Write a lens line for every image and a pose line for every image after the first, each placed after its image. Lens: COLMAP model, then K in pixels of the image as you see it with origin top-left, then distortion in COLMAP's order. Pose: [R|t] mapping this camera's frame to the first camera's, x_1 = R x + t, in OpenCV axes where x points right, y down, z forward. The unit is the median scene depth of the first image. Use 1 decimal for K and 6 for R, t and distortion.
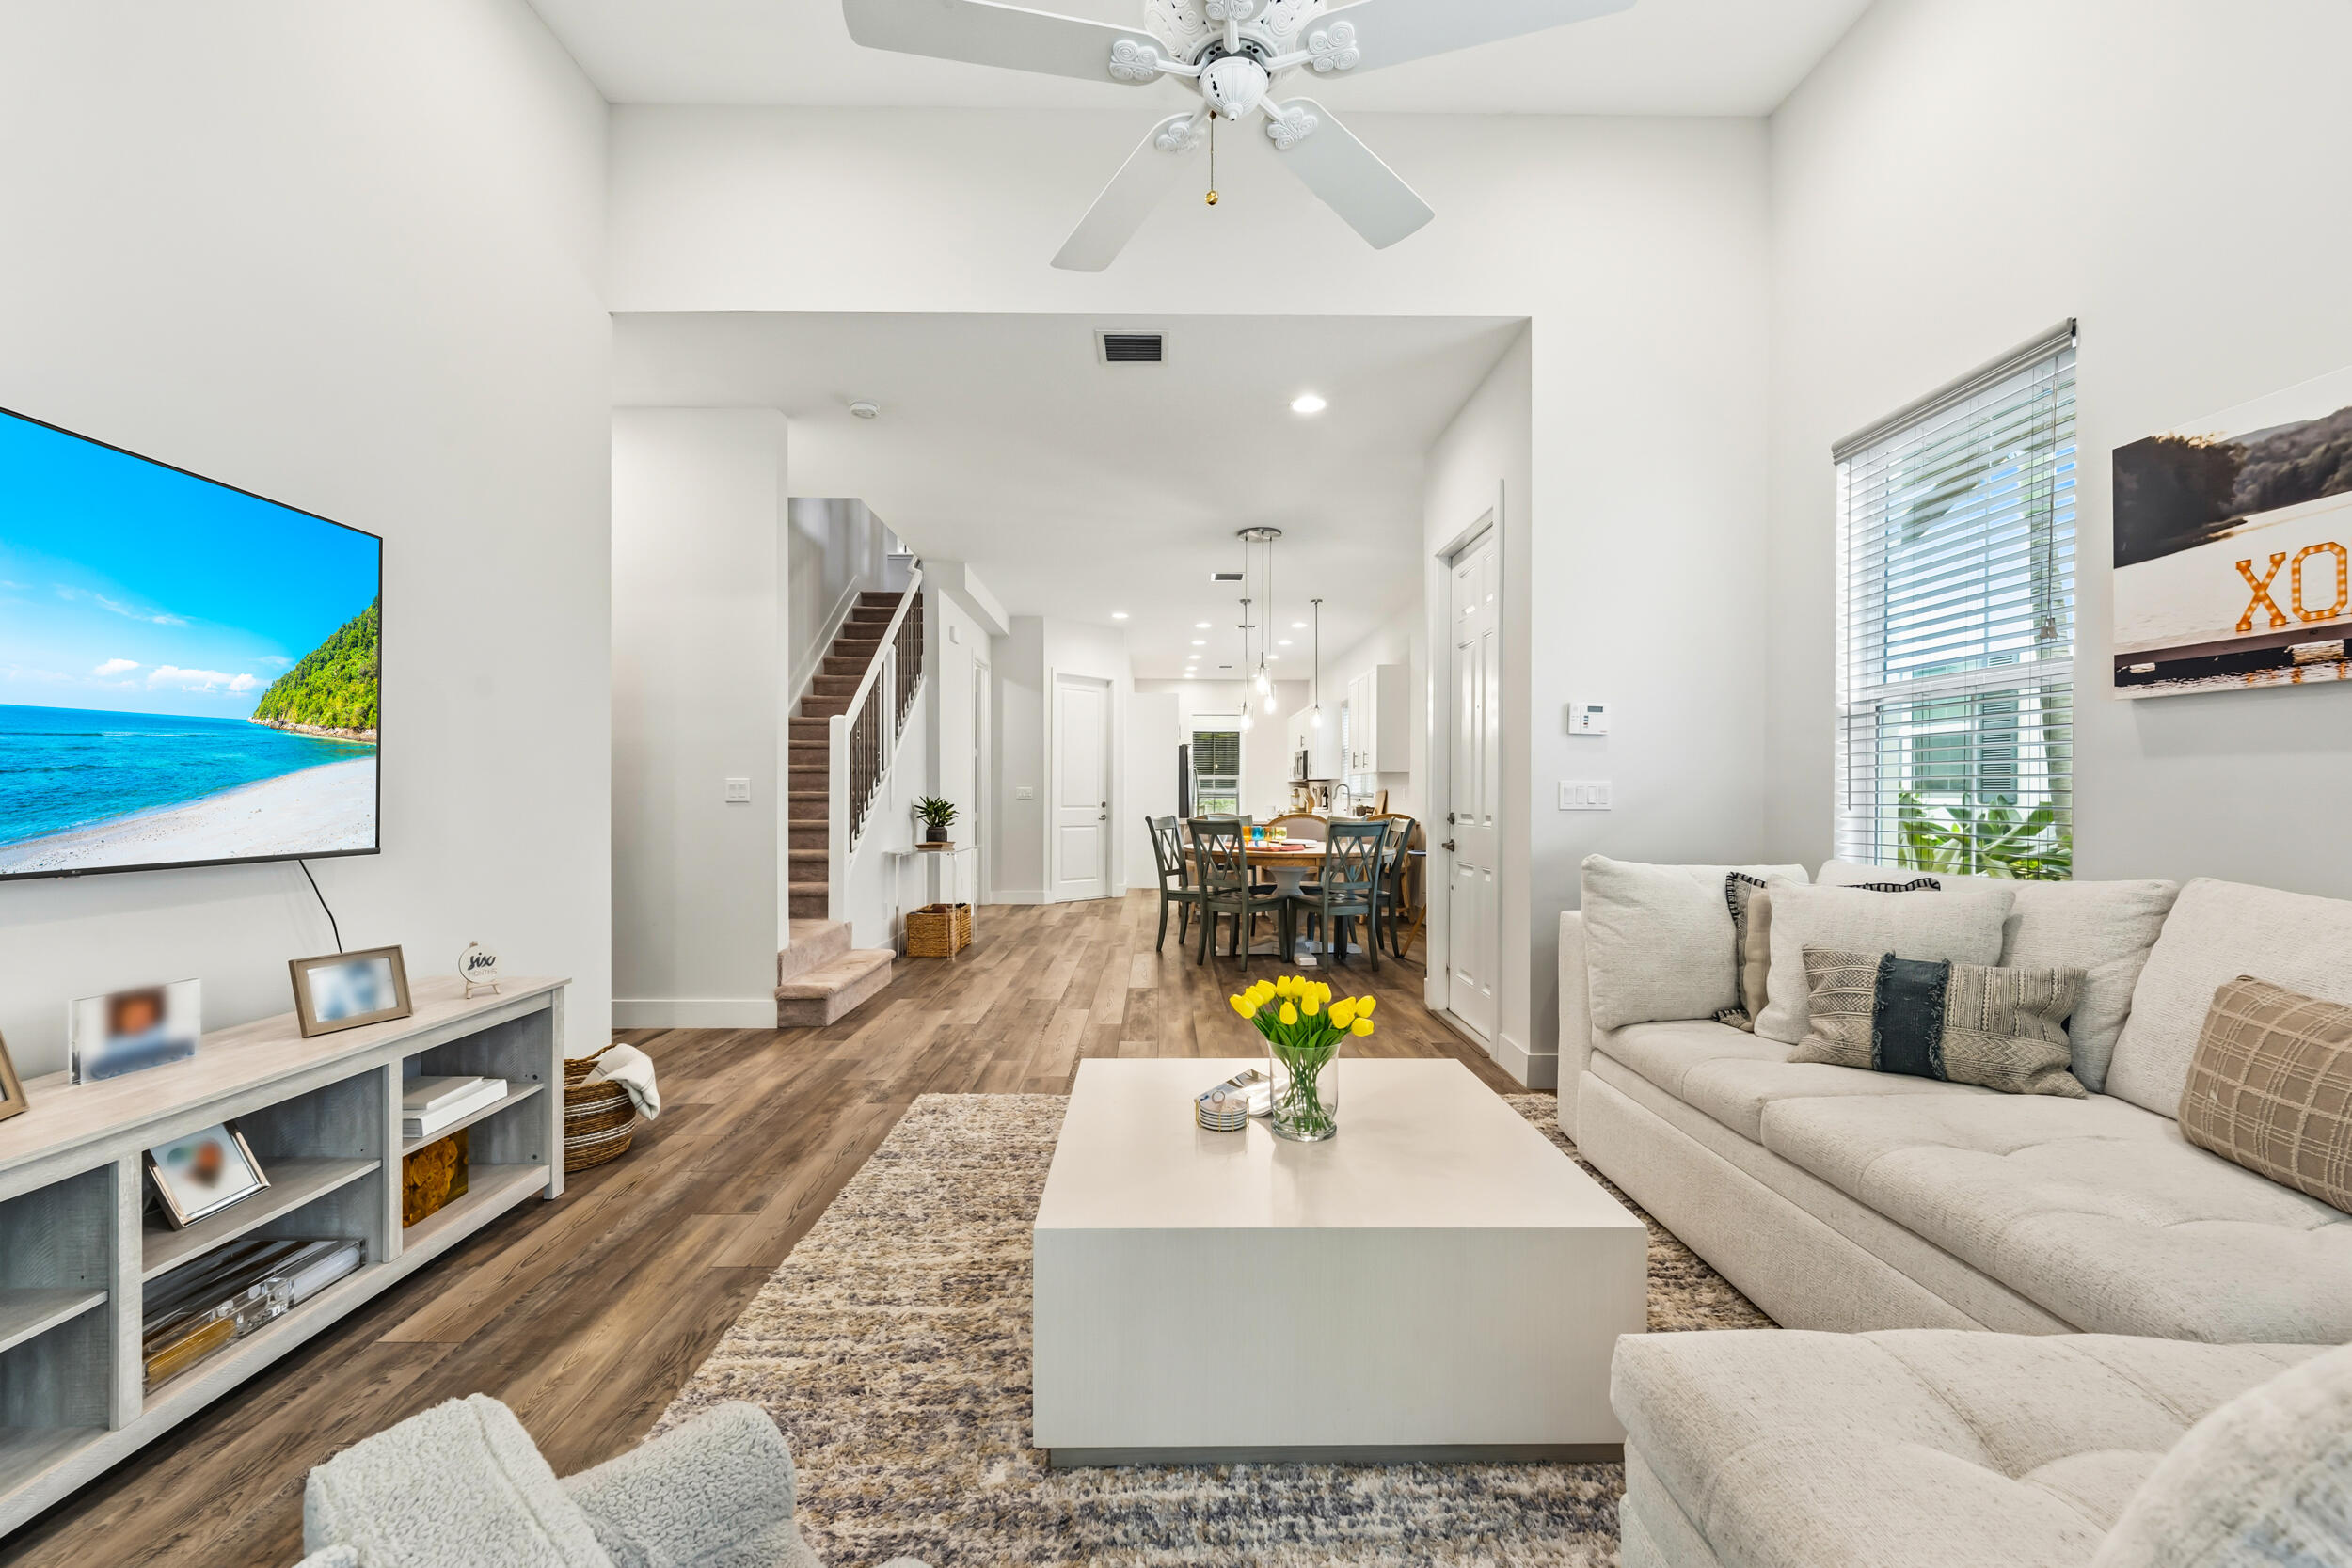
lens RADIAL K [[967.7, 0, 1158.3], [0, 967.7, 779.0], [0, 0, 1]] dist [0.001063, 0.000399]
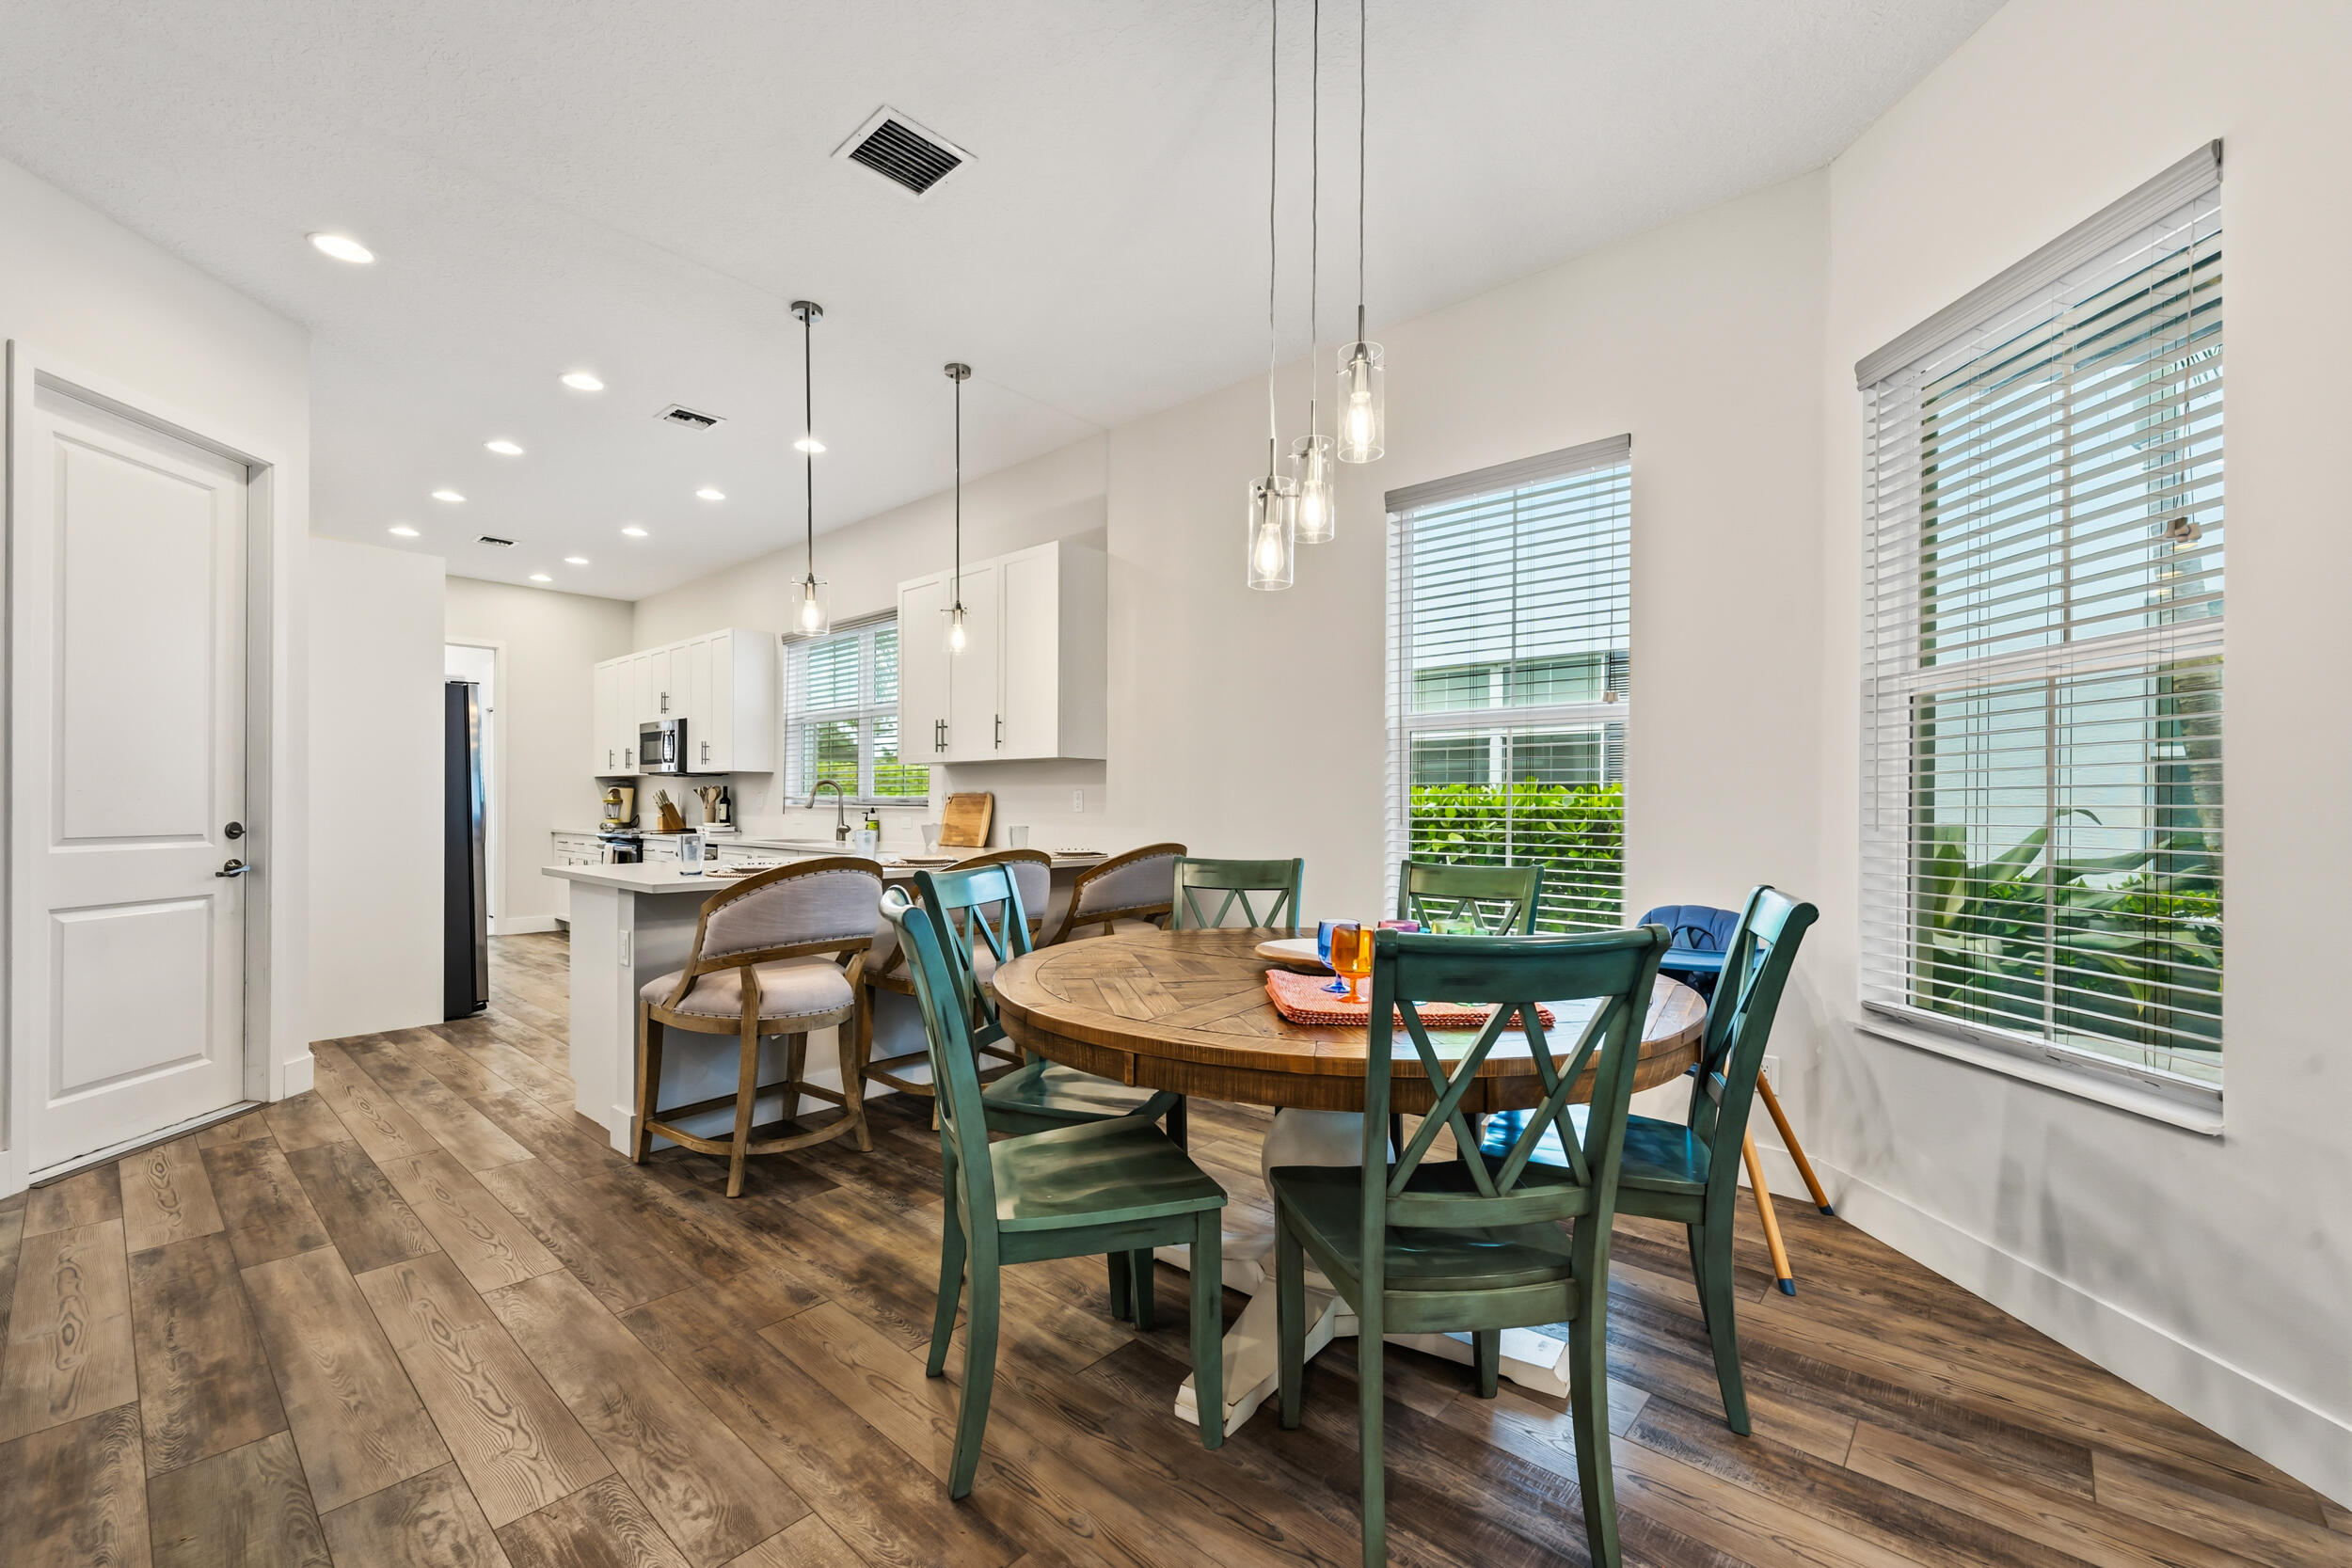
lens RADIAL K [[967.7, 0, 1167.2], [0, 967.7, 796.1], [0, 0, 1]] dist [0.001063, 0.000399]
pose [[0.660248, -0.006401, 0.751020, -0.094821], [-0.002774, 0.999936, 0.010962, 0.010027], [-0.751042, -0.009321, 0.660188, 0.537658]]
